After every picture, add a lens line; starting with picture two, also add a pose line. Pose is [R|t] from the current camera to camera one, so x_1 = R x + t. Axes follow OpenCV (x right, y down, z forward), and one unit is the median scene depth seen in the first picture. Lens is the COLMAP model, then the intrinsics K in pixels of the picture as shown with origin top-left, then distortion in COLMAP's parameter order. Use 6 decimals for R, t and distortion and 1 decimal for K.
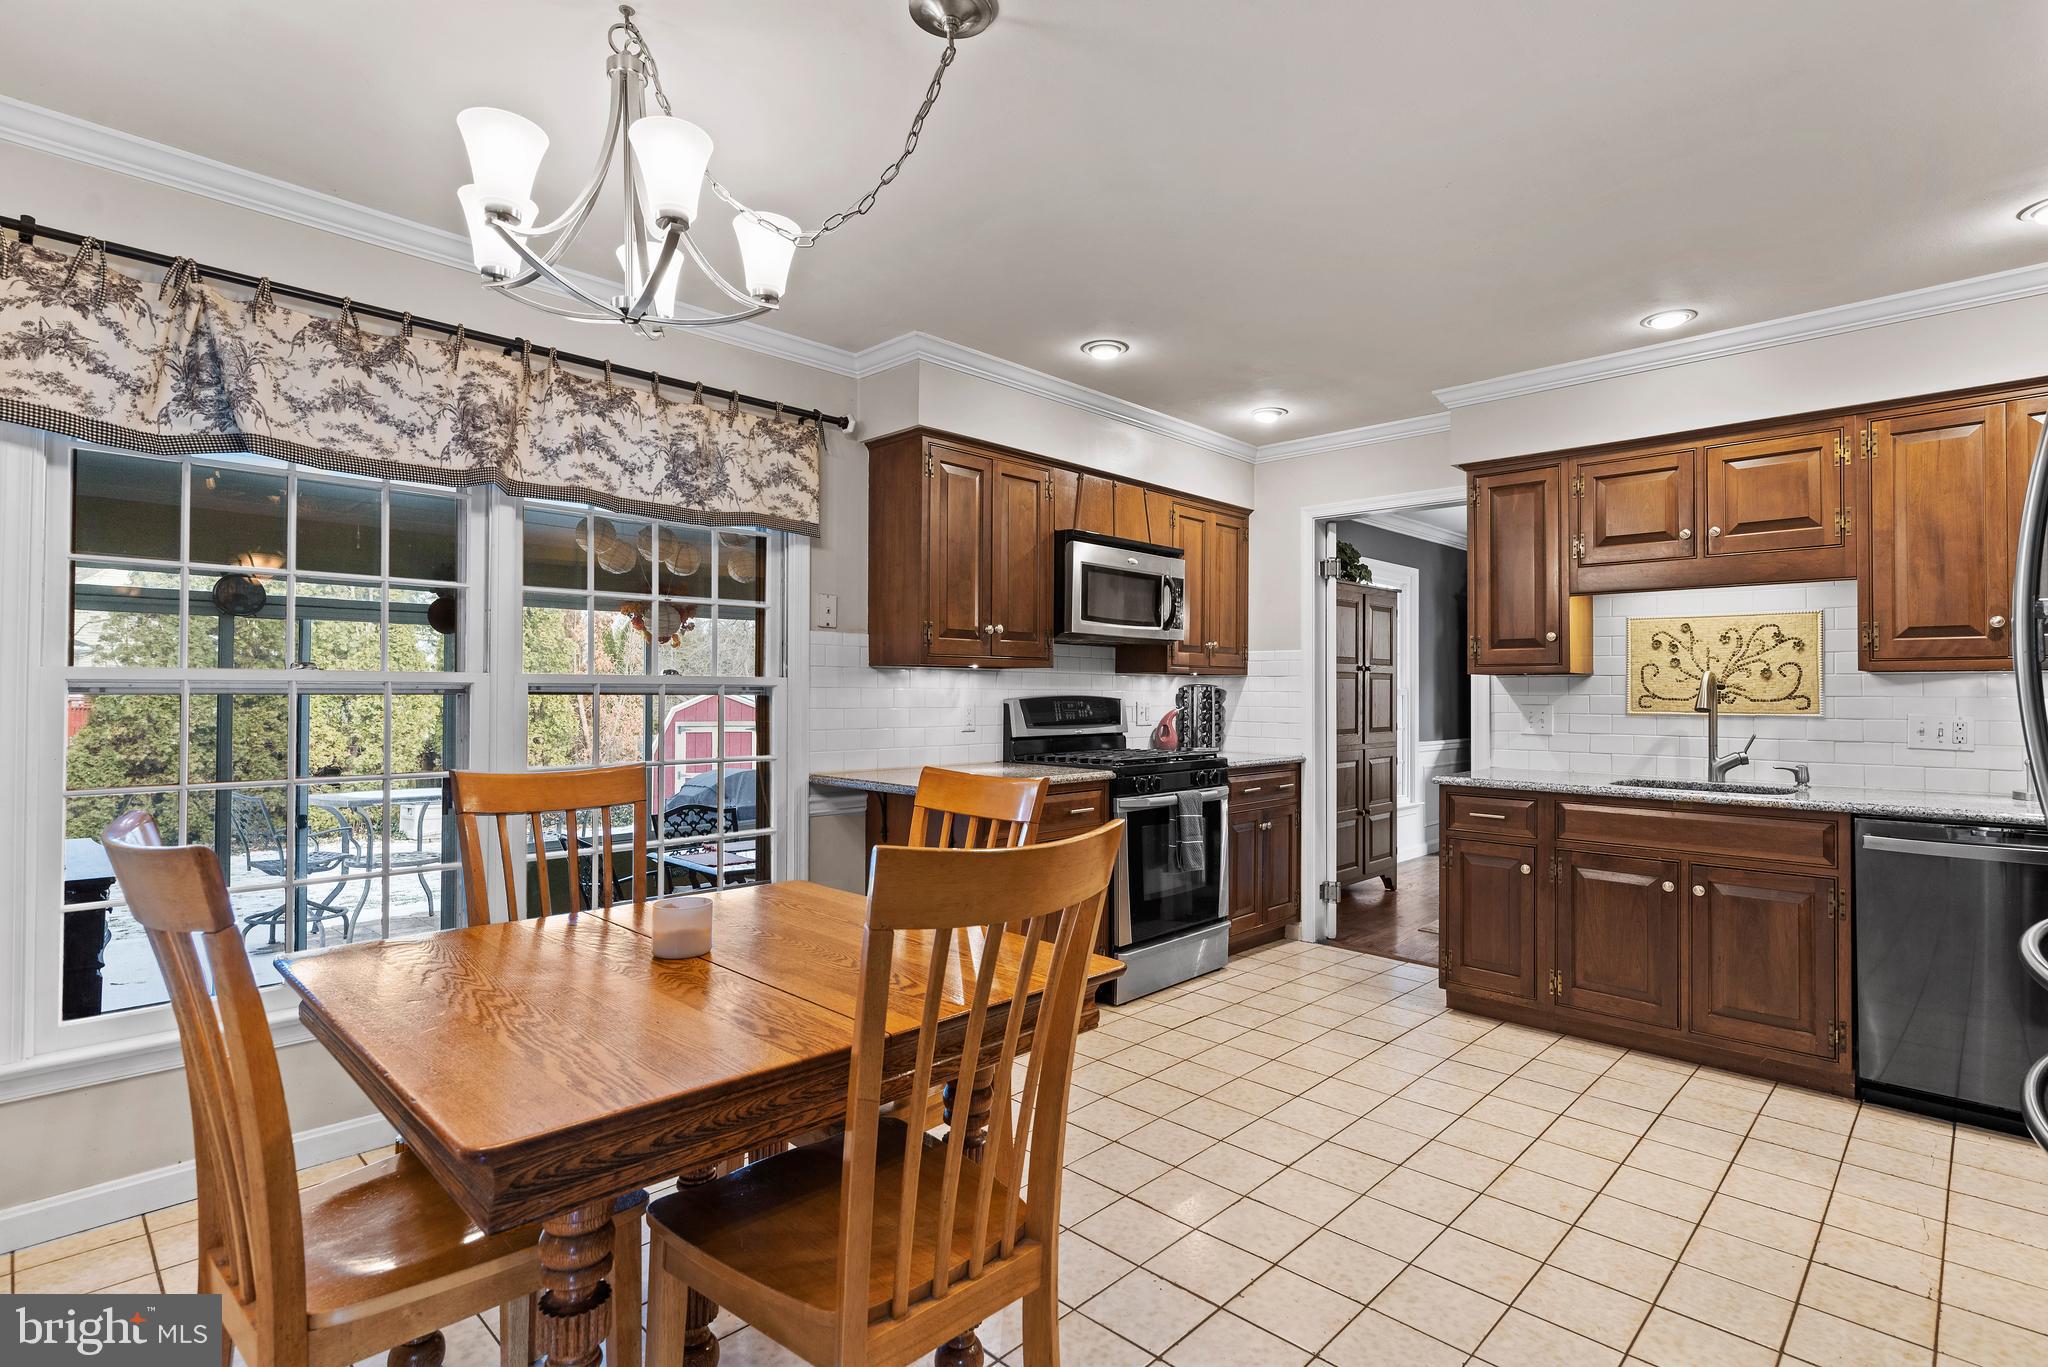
lens RADIAL K [[990.1, 0, 1048.4], [0, 990.1, 679.9], [0, 0, 1]] dist [0.000745, 0.000554]
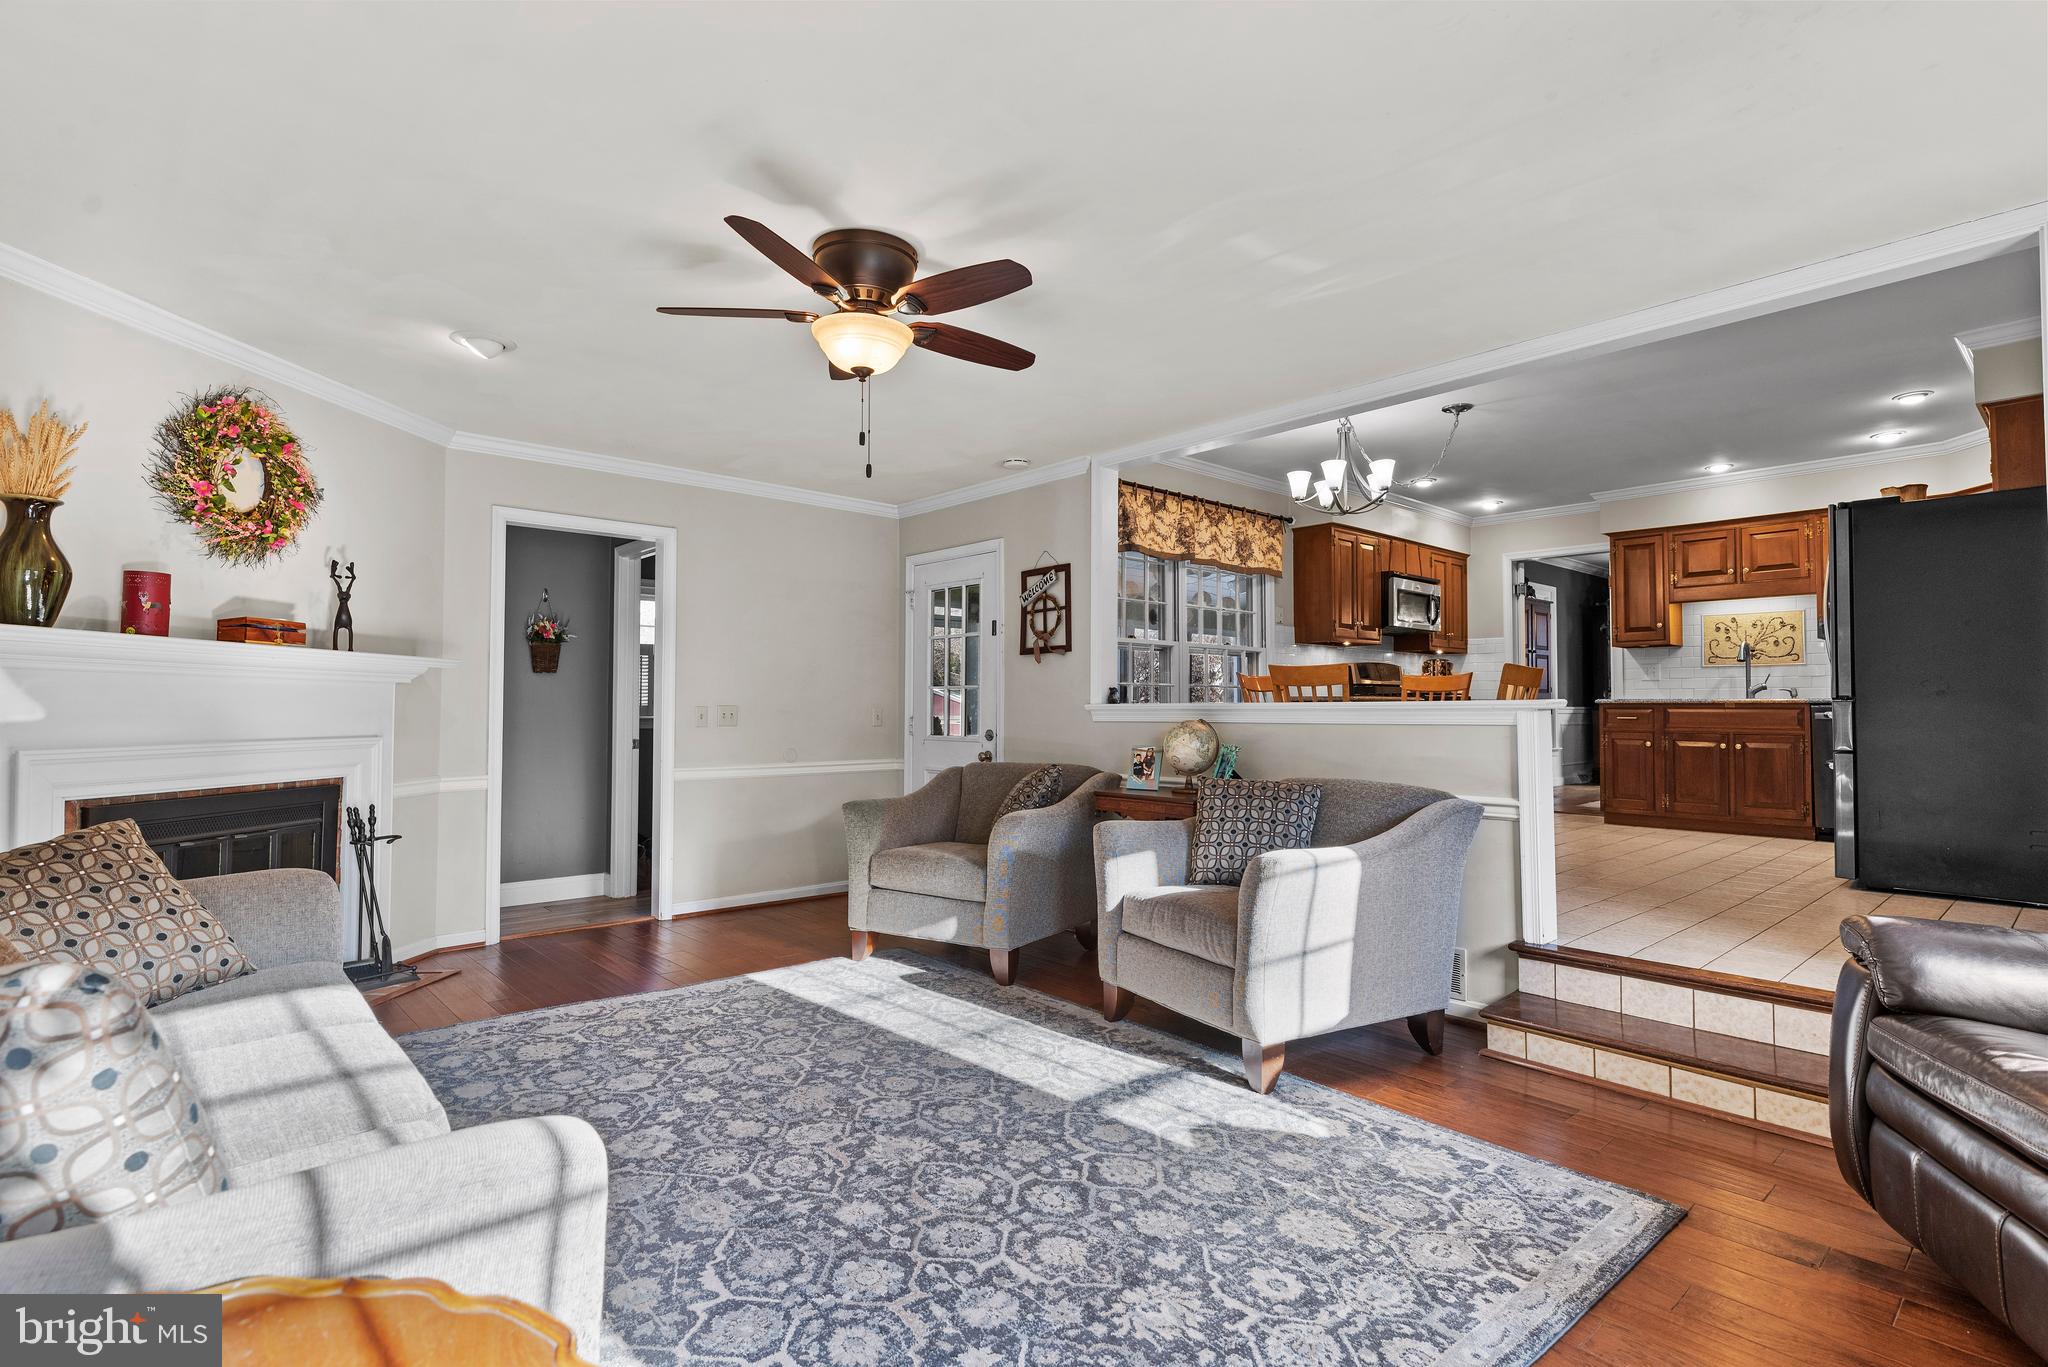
lens RADIAL K [[990.1, 0, 1048.4], [0, 990.1, 679.9], [0, 0, 1]] dist [0.000745, 0.000554]
pose [[0.997899, -0.004896, -0.064604, -0.569939], [0.003785, 0.999843, -0.017311, 0.094636], [0.064678, 0.017030, 0.997761, -1.023124]]
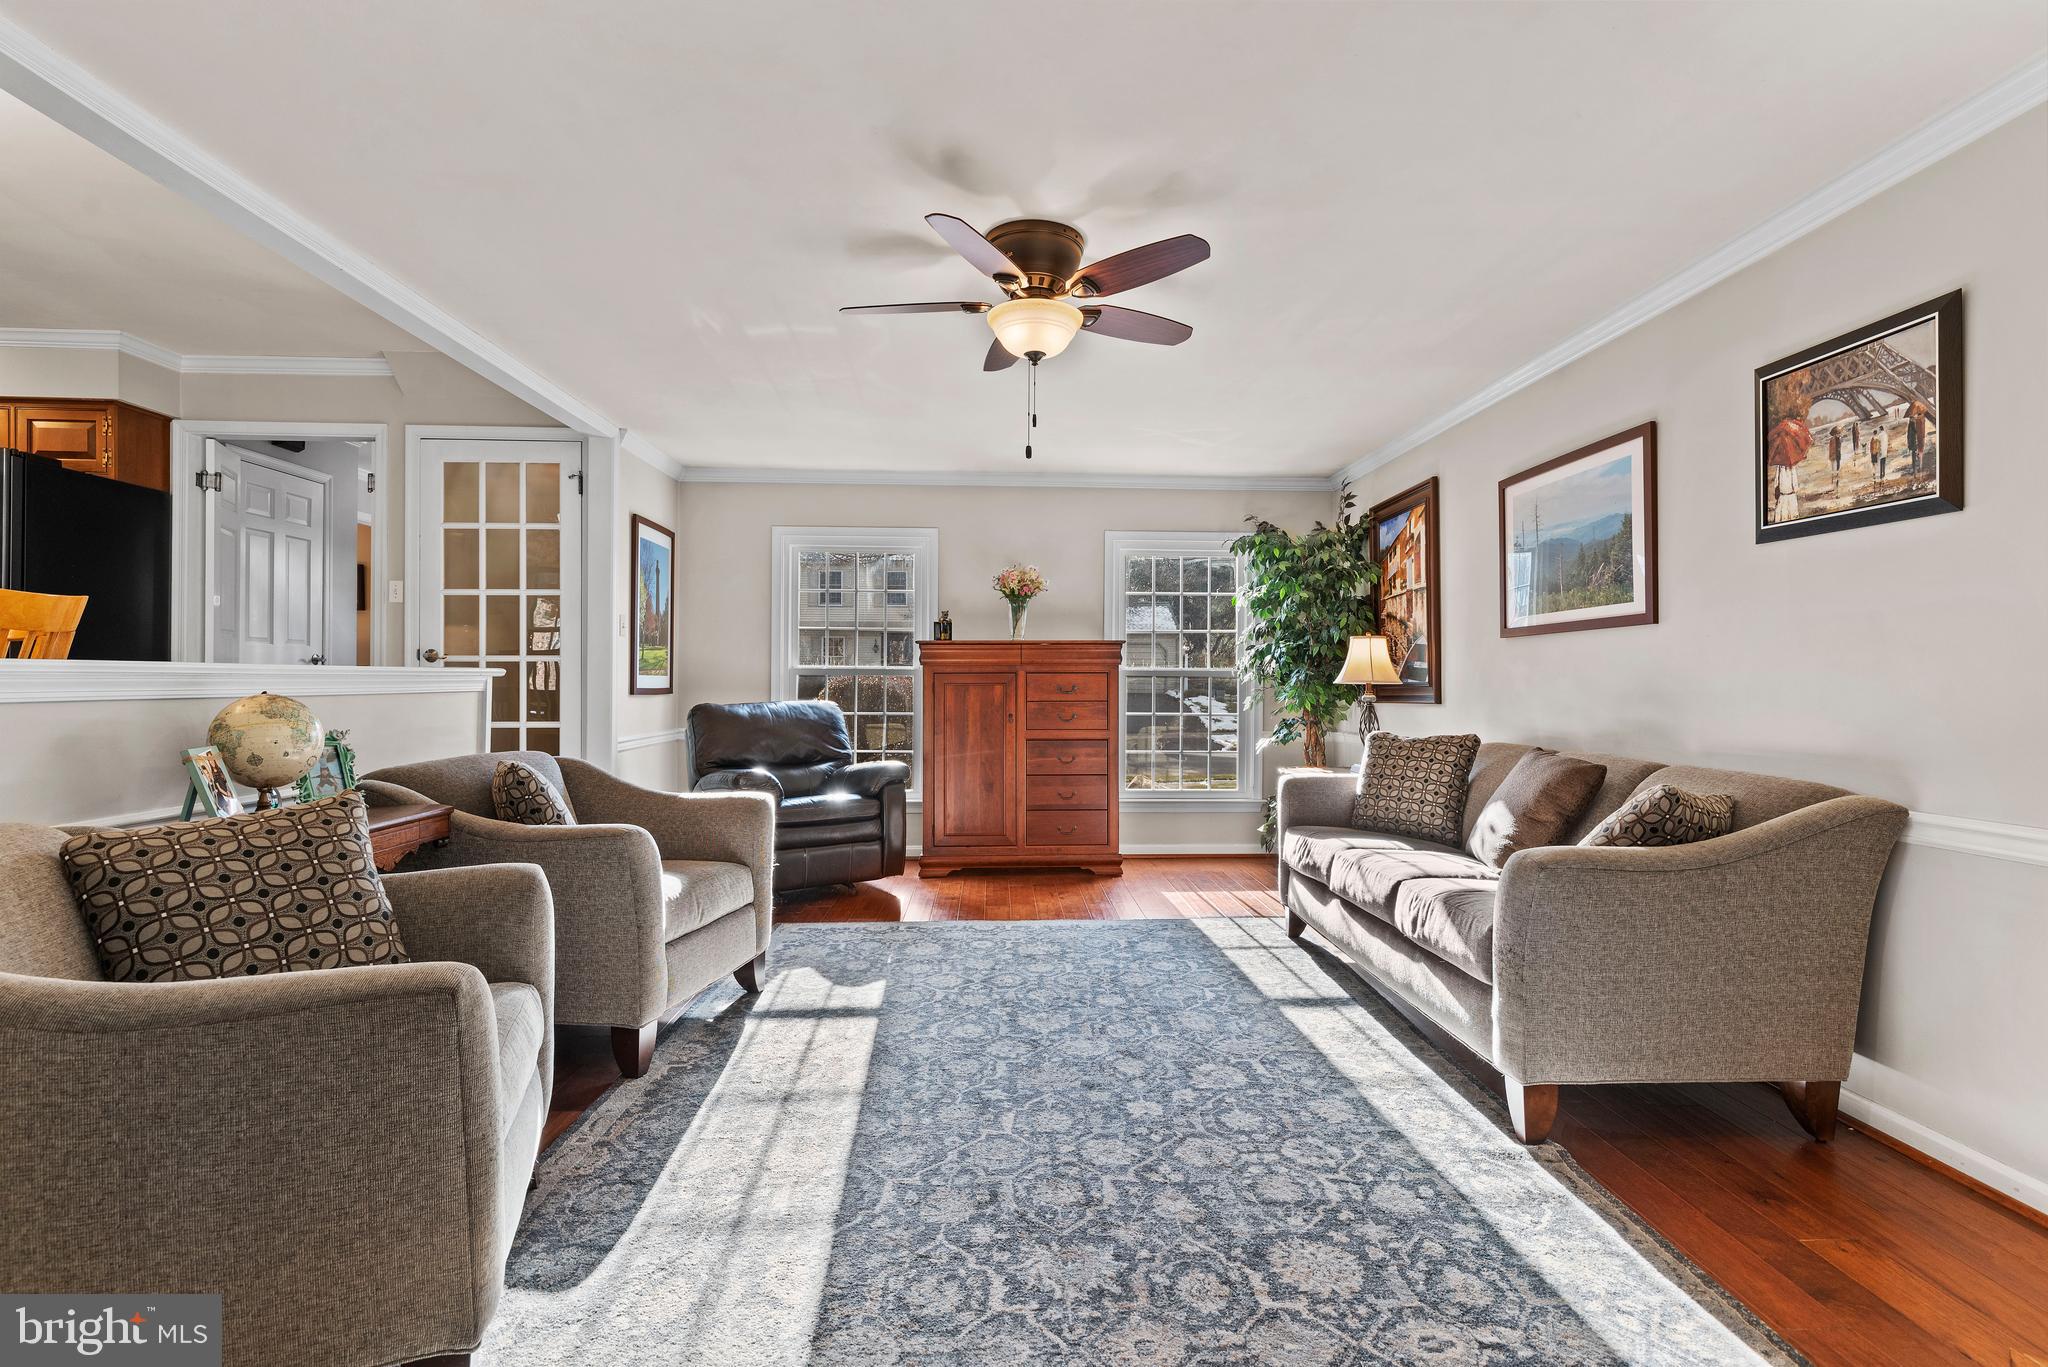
lens RADIAL K [[990.1, 0, 1048.4], [0, 990.1, 679.9], [0, 0, 1]] dist [0.000745, 0.000554]
pose [[-0.729838, -0.006666, 0.683587, -1.348148], [-0.017767, 0.999800, -0.009219, 0.111532], [-0.683389, -0.018874, -0.729811, 0.352469]]
